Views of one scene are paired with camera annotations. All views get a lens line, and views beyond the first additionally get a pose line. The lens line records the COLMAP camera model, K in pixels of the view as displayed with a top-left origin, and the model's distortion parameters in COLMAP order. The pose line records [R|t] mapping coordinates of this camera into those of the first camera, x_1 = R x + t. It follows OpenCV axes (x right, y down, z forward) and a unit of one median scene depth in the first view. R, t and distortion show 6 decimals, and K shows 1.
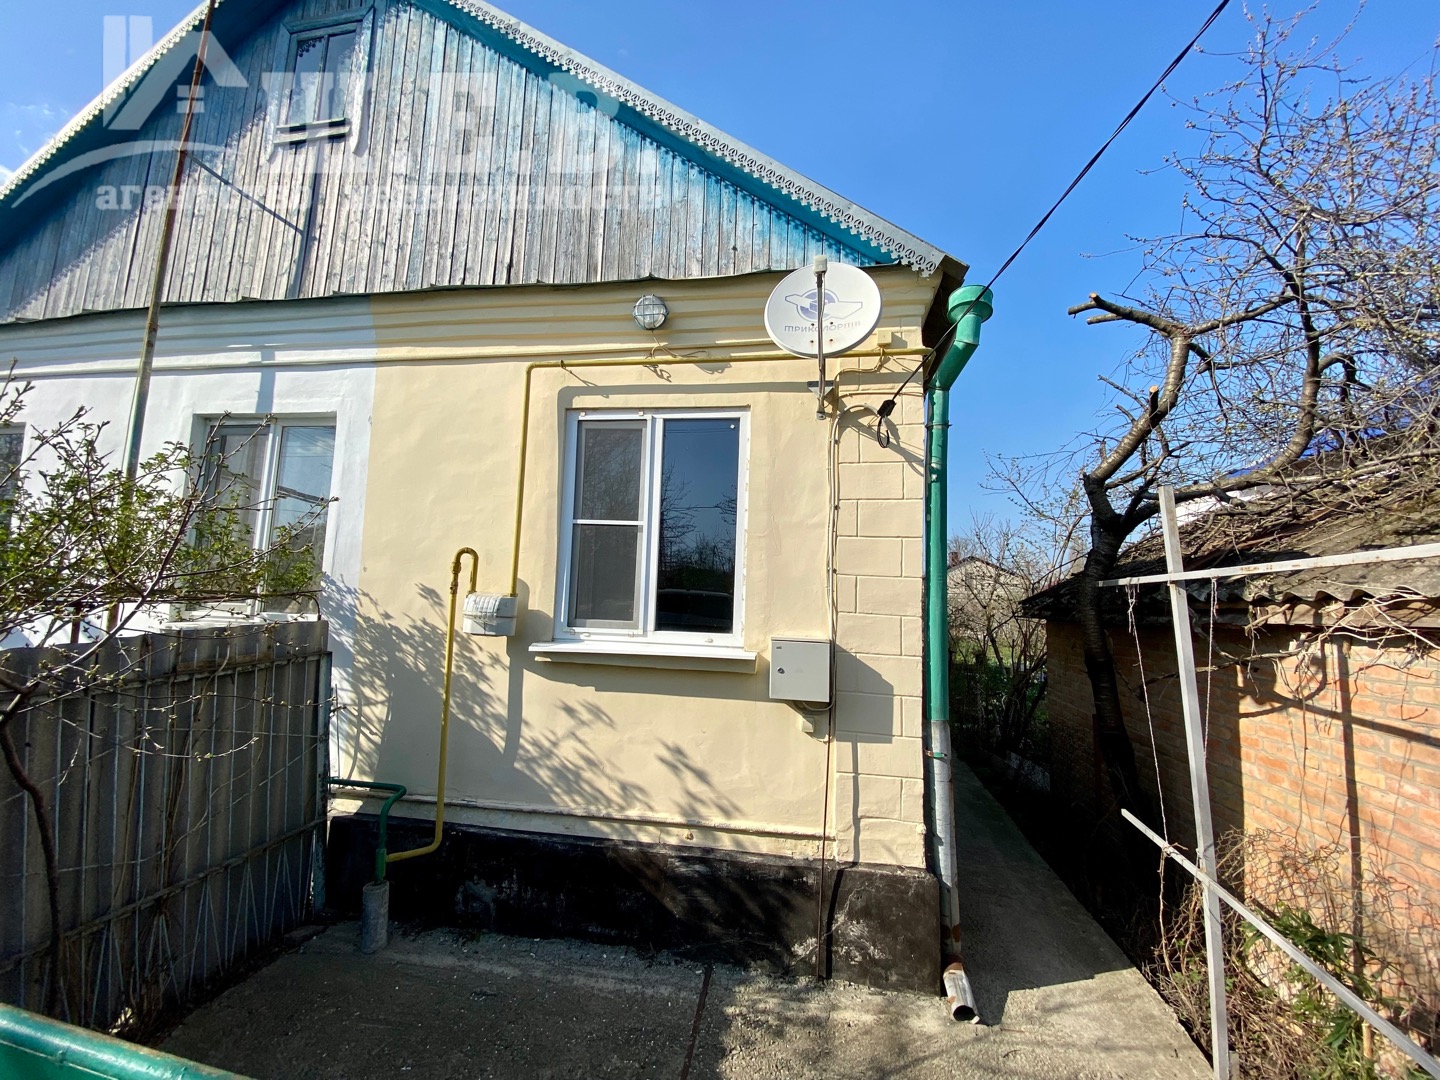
lens RADIAL K [[592.6, 0, 727.1], [0, 592.6, 536.5], [0, 0, 1]] dist [0.012634, -0.016768]
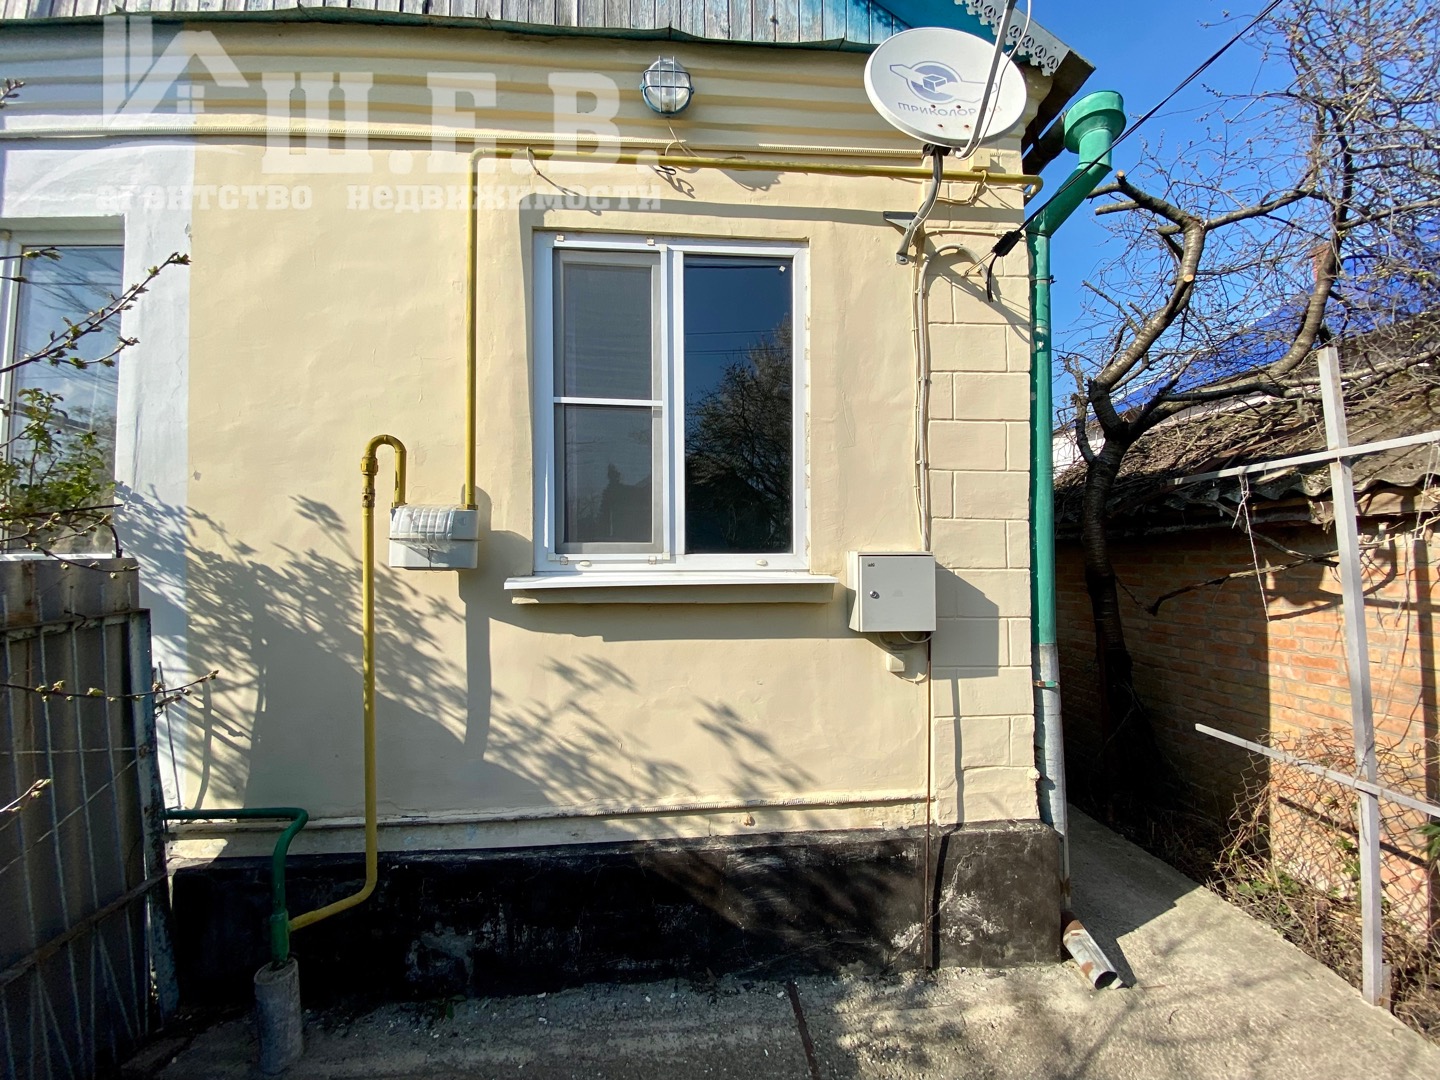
lens RADIAL K [[592.6, 0, 727.1], [0, 592.6, 536.5], [0, 0, 1]] dist [0.012634, -0.016768]
pose [[0.970076, -0.031145, 0.240794, -0.247734], [0.013223, 0.997044, 0.075692, 0.086267], [-0.242440, -0.070243, 0.967620, 0.295037]]
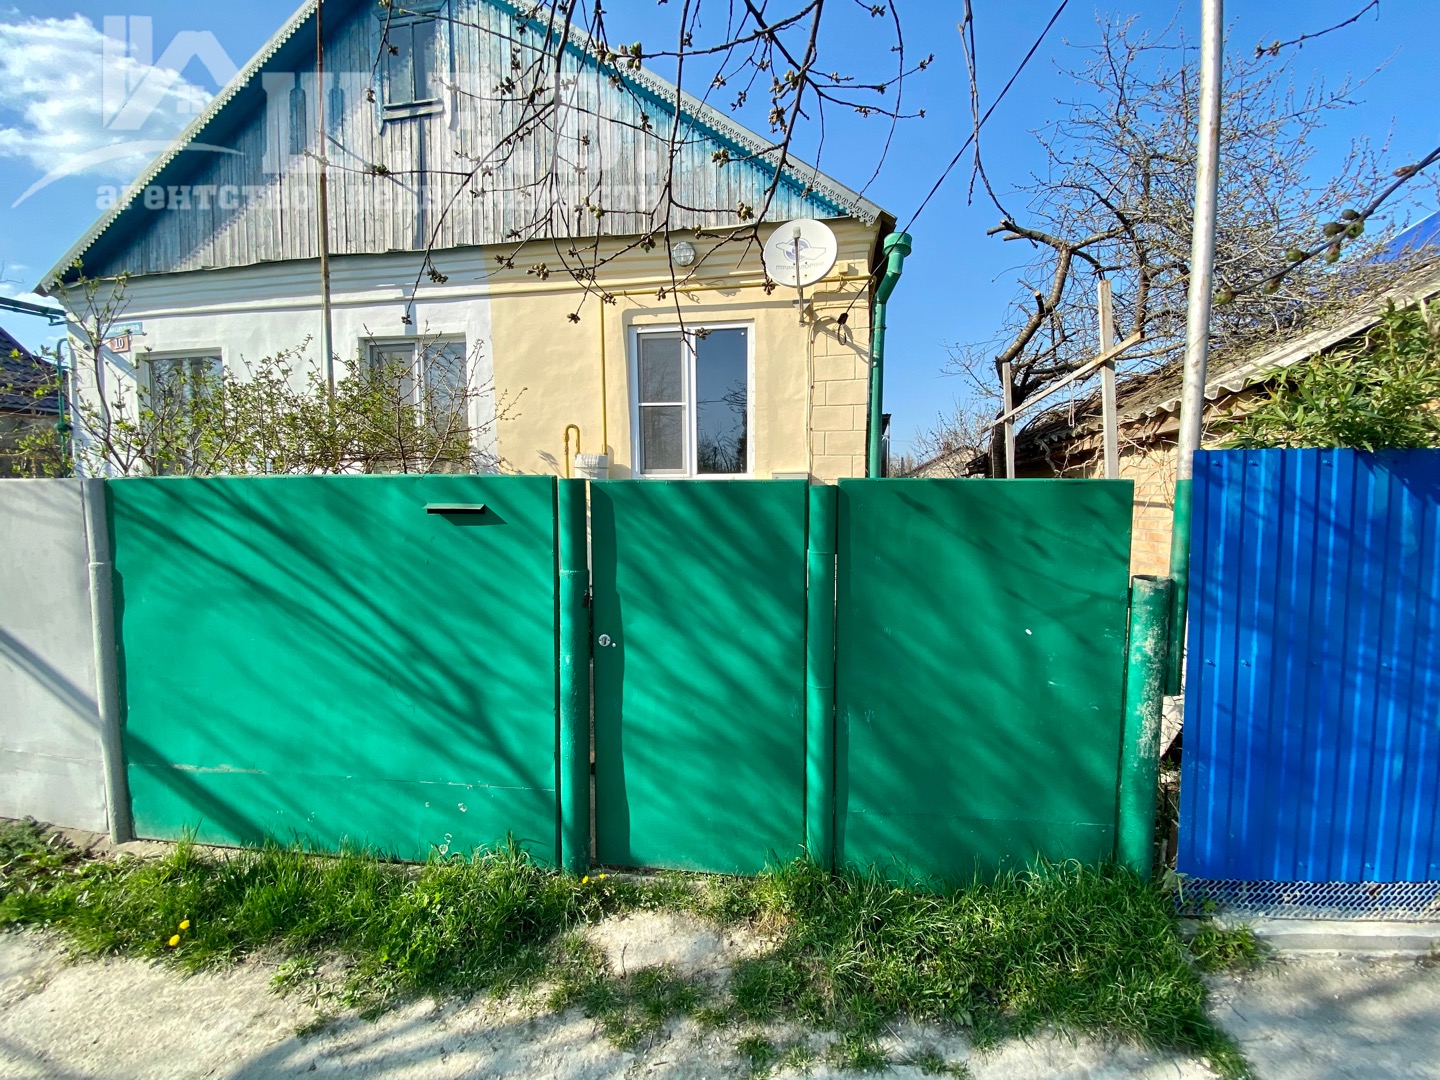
lens RADIAL K [[583.6, 0, 735.3], [0, 583.6, 543.8], [0, 0, 1]] dist [0.012333, -0.015623]
pose [[0.999102, -0.041438, 0.008820, -0.046490], [0.039162, 0.982723, 0.180890, 0.068293], [-0.016164, -0.180382, 0.983464, -0.553399]]
